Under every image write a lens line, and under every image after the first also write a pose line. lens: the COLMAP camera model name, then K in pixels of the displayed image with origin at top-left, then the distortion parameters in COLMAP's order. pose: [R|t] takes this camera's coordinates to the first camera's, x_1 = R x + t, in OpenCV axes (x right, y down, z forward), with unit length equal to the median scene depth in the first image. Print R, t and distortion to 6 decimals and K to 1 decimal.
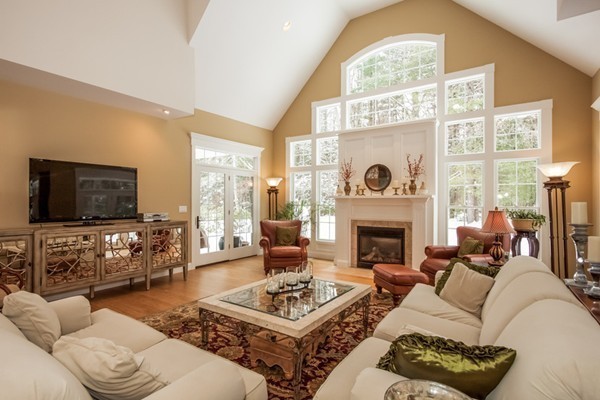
lens RADIAL K [[287.3, 0, 308.6], [0, 287.3, 200.3], [0, 0, 1]] dist [0.000682, 0.000163]
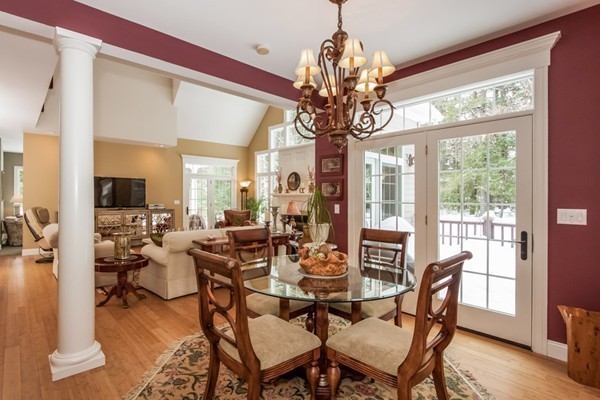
lens RADIAL K [[285.4, 0, 297.9], [0, 285.4, 196.2], [0, 0, 1]] dist [-0.001252, -0.000118]
pose [[0.971069, -0.000025, -0.238801, 0.585874], [-0.000443, 0.999998, -0.001905, -0.000964], [0.238800, 0.001955, 0.971067, -0.383523]]
